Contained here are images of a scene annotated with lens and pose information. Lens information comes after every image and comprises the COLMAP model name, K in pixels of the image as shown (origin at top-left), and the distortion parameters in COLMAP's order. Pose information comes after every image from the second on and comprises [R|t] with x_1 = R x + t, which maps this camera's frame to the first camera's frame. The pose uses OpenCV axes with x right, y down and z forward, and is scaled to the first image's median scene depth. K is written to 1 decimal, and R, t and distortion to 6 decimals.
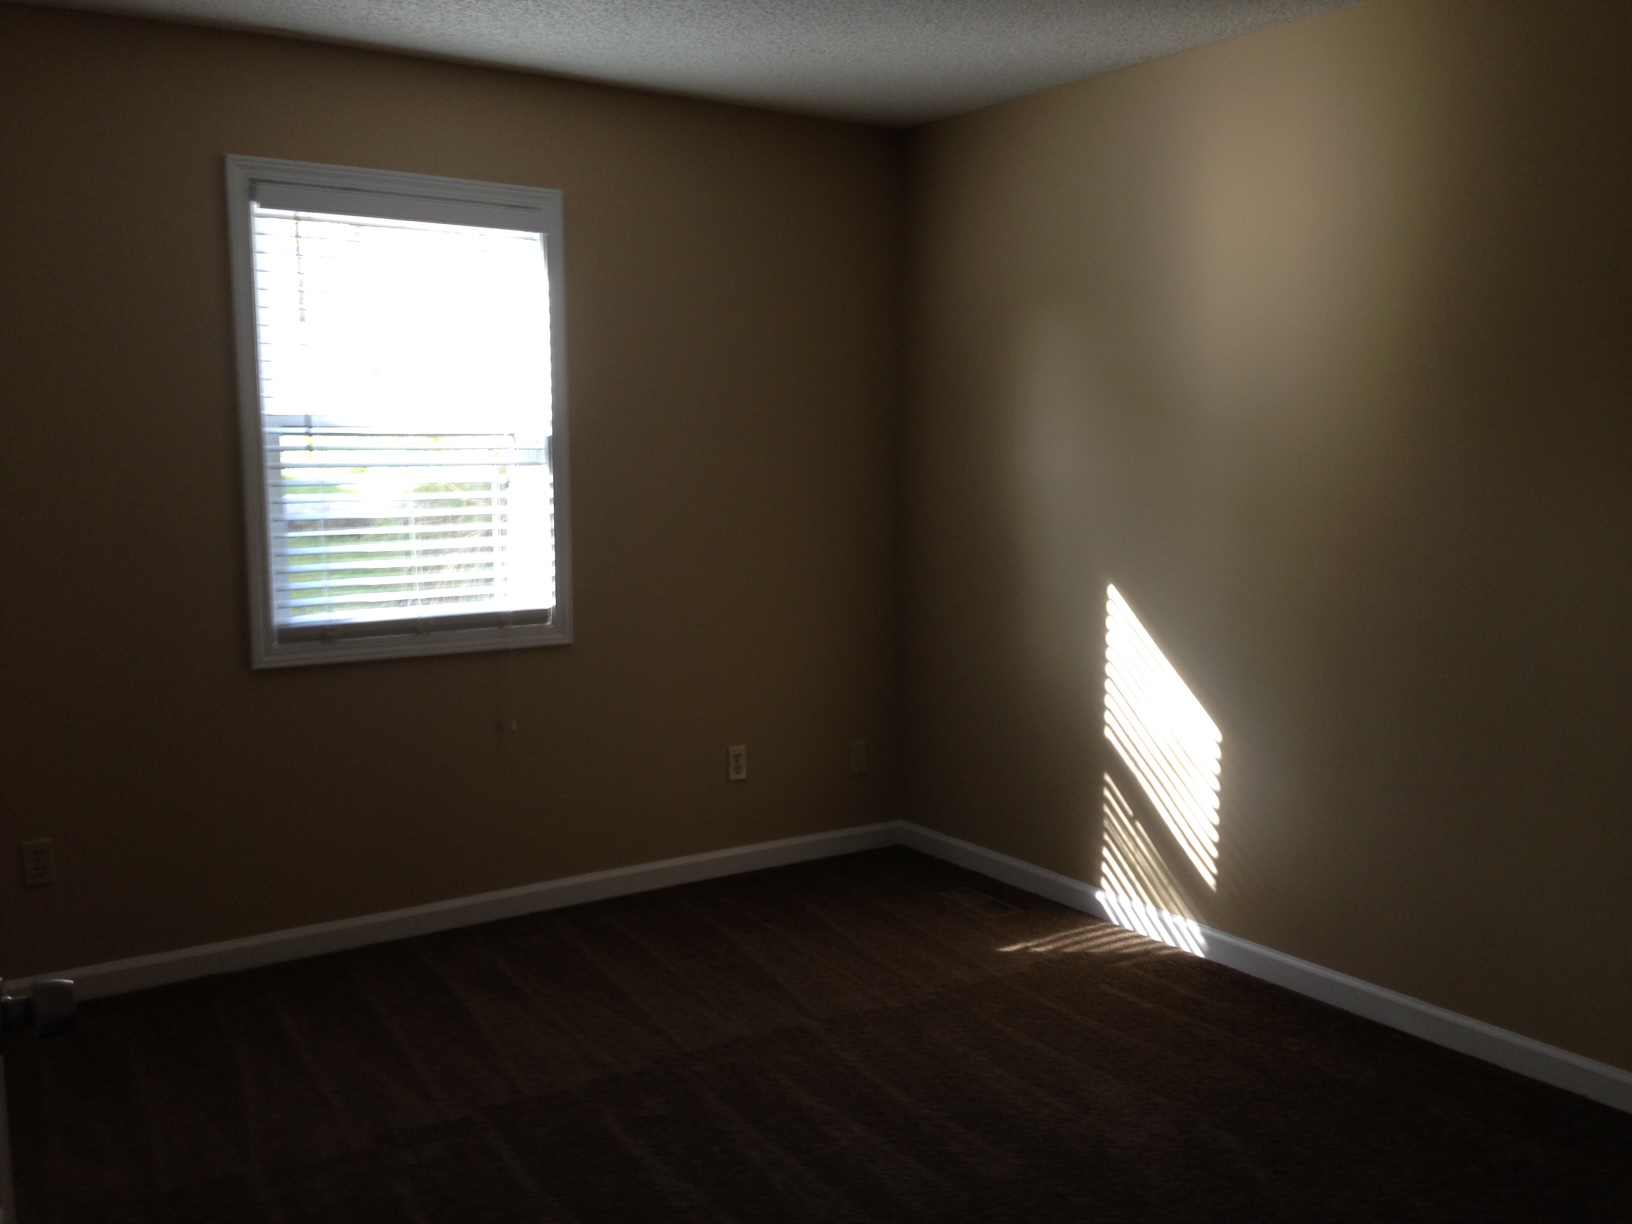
lens RADIAL K [[1534.2, 0, 807.3], [0, 1534.2, 632.6], [0, 0, 1]] dist [0.118527, -0.212546]
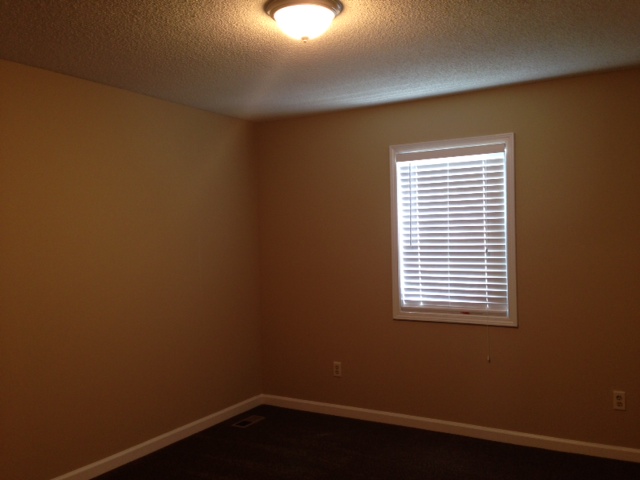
lens RADIAL K [[596.8, 0, 320.0], [0, 596.8, 240.0], [0, 0, 1]] dist [0.014731, -0.001951]
pose [[0.432233, -0.004345, -0.901751, 0.578994], [-0.098100, 0.993827, -0.051810, -0.050106], [0.896410, 0.110856, 0.429139, 0.382866]]
